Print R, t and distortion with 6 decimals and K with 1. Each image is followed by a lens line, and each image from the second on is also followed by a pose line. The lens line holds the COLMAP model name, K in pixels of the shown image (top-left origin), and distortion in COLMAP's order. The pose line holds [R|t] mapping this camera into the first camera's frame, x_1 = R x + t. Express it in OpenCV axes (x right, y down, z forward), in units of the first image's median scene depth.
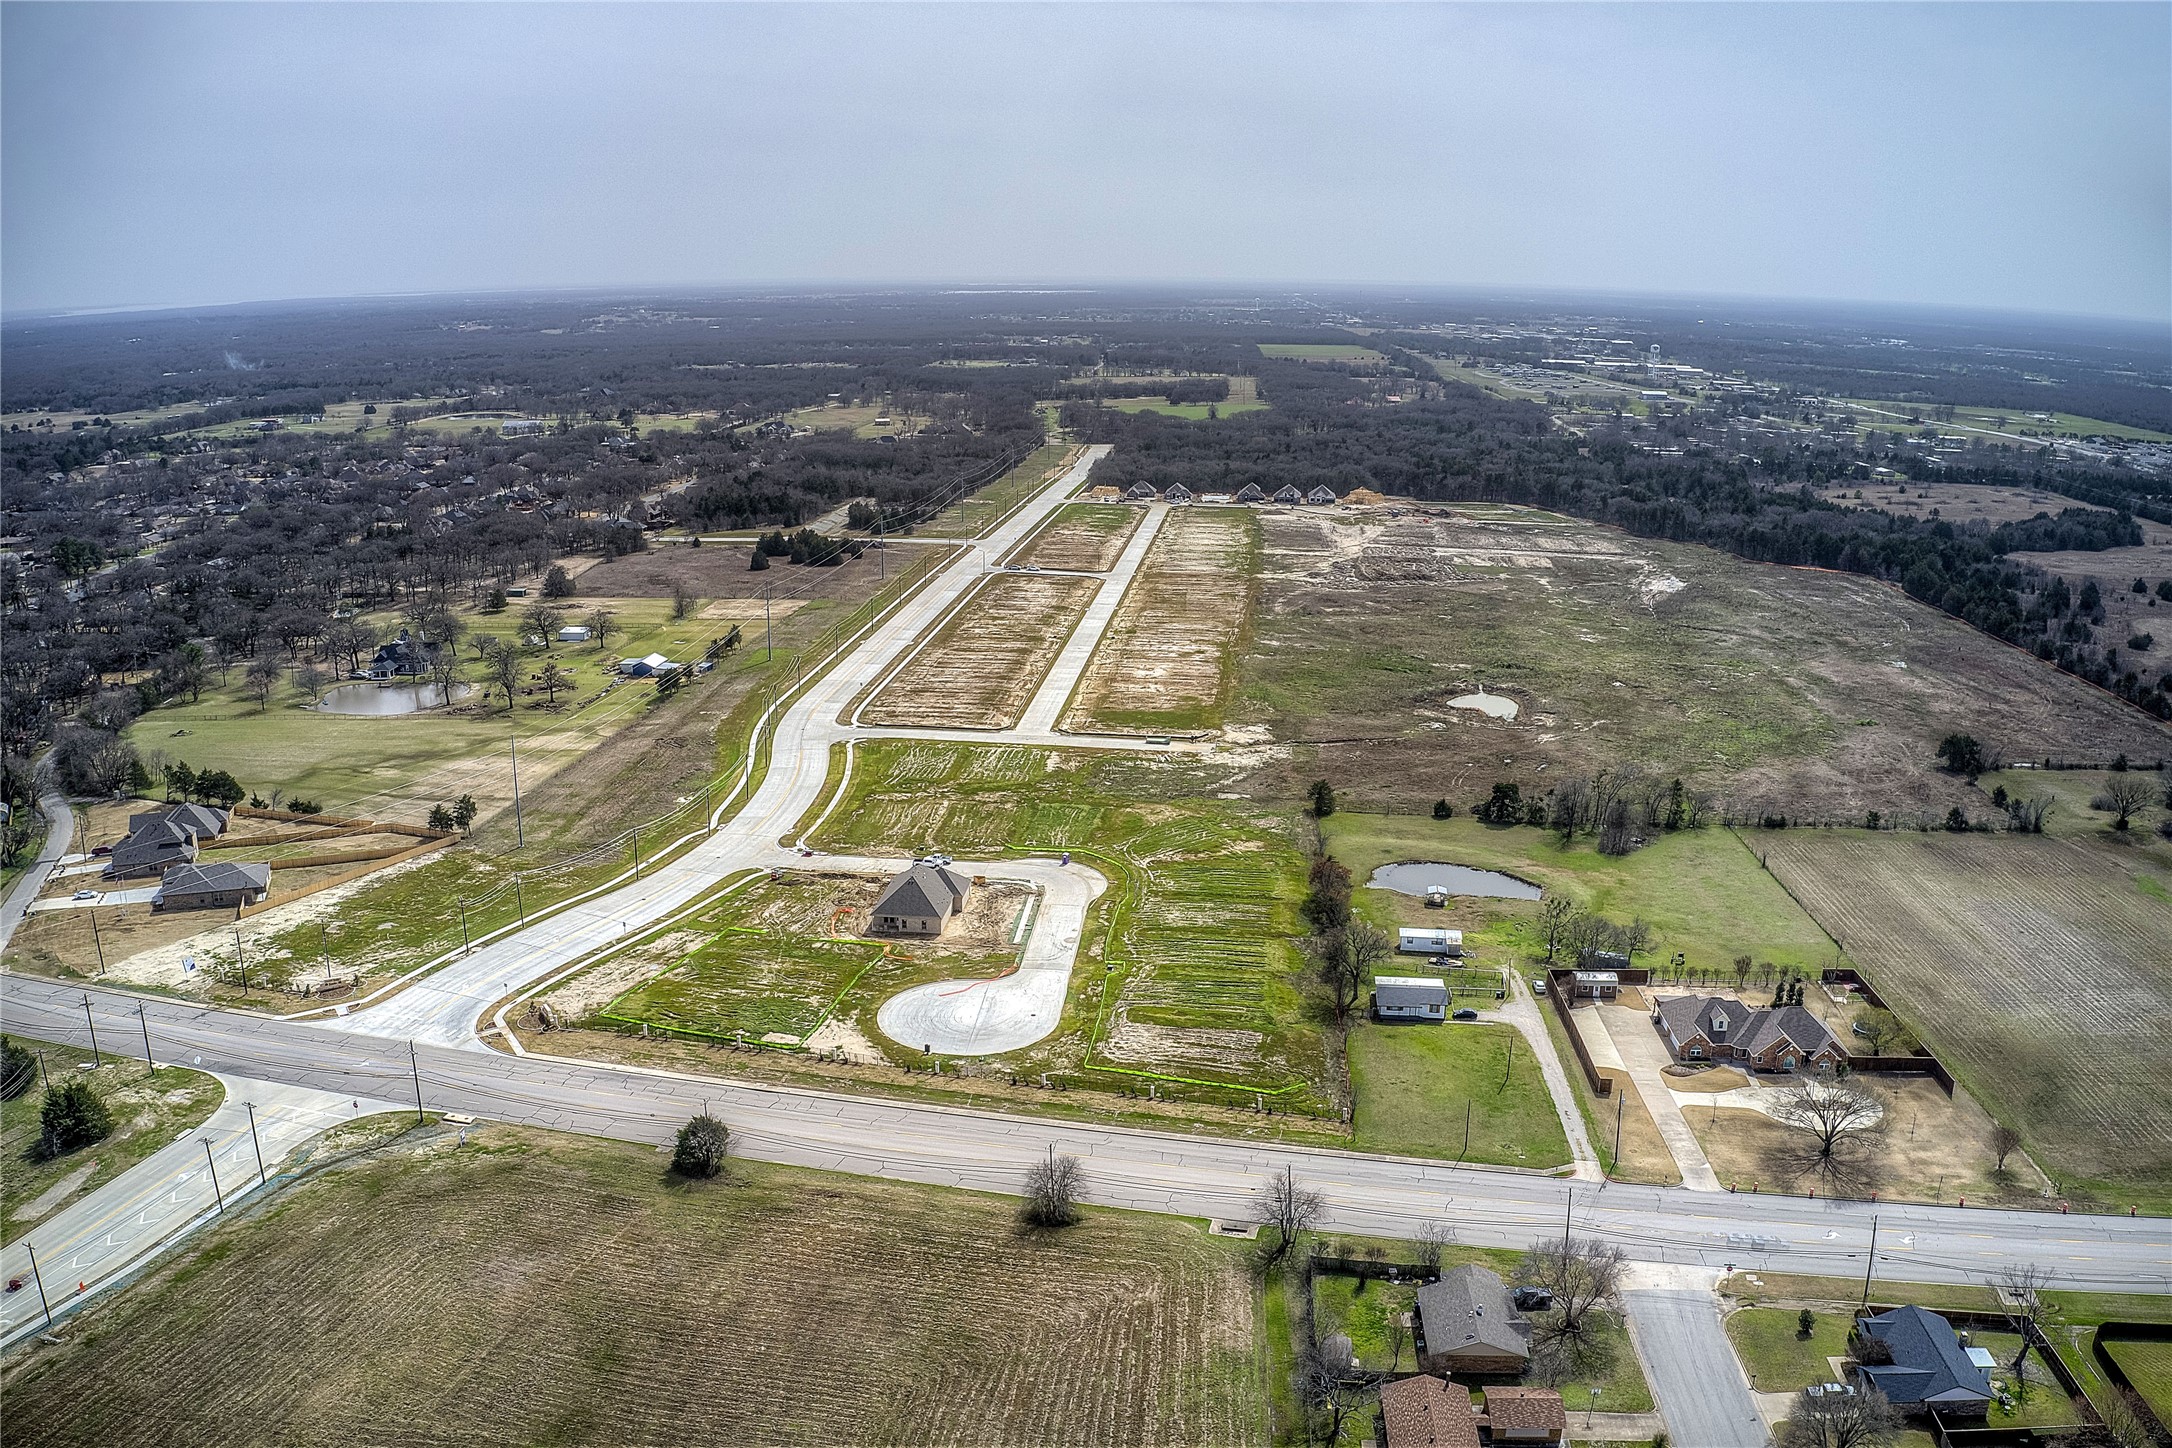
lens RADIAL K [[1716.8, 0, 1081.0], [0, 1716.8, 720.2], [0, 0, 1]] dist [-0.187603, 0.039696]
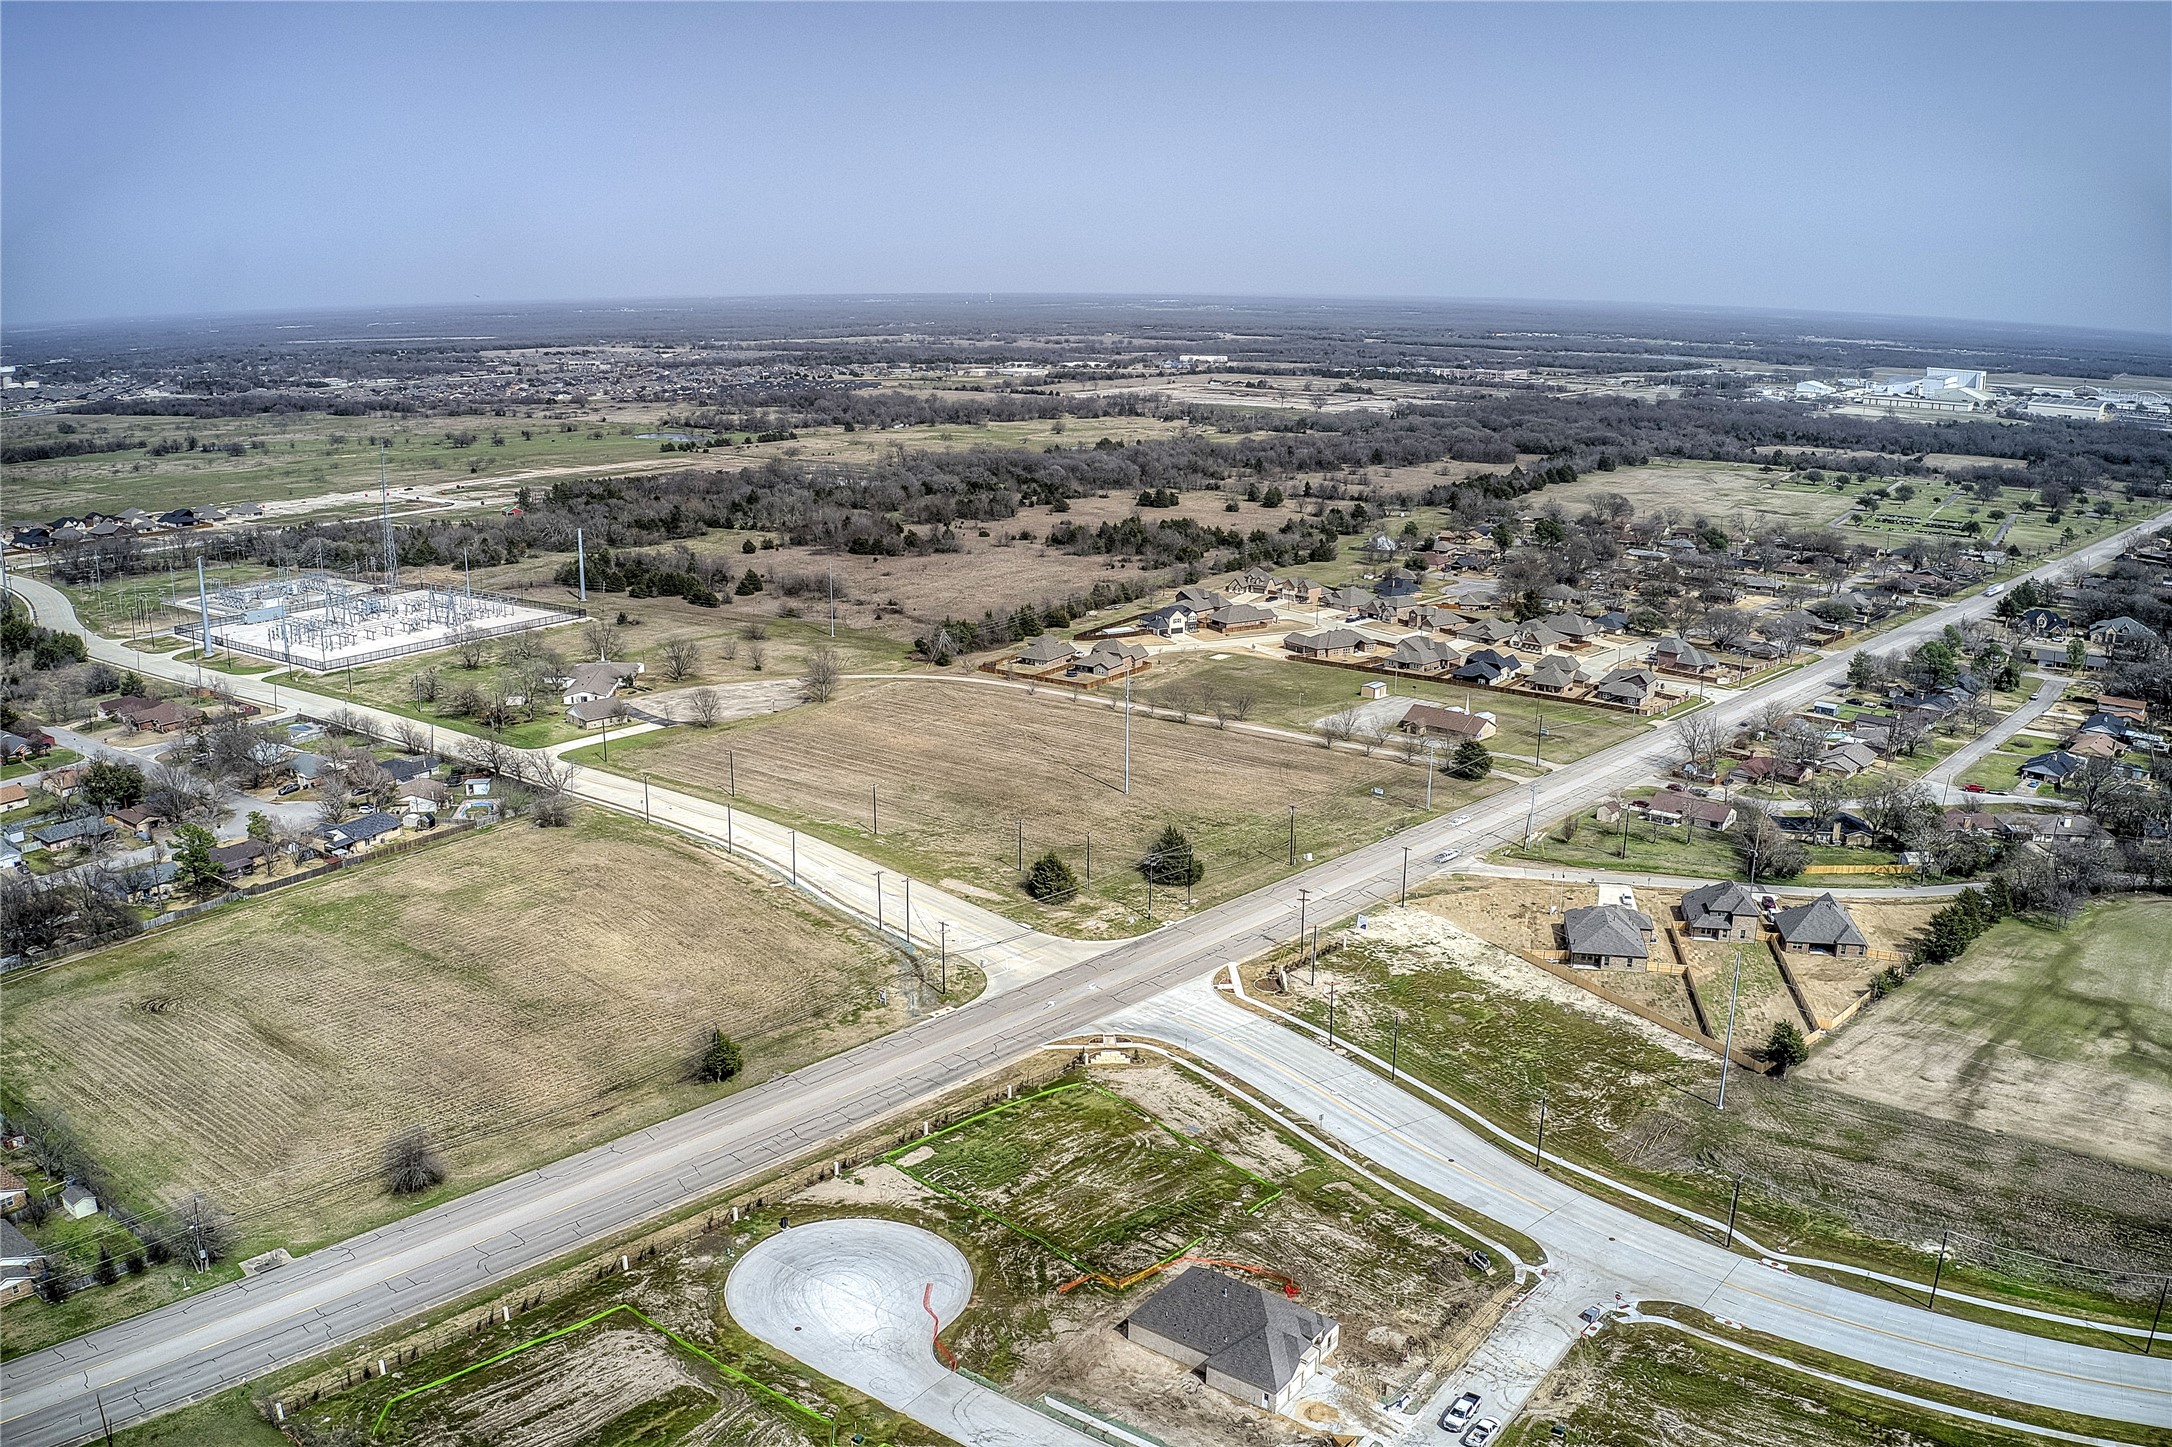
lens RADIAL K [[1697.8, 0, 1089.0], [0, 1697.8, 720.6], [0, 0, 1]] dist [-0.190703, 0.040603]
pose [[-0.500891, 0.213797, -0.838689, 0.346616], [-0.231284, 0.900709, 0.367737, -0.268864], [0.834036, 0.378171, -0.401710, 1.031829]]
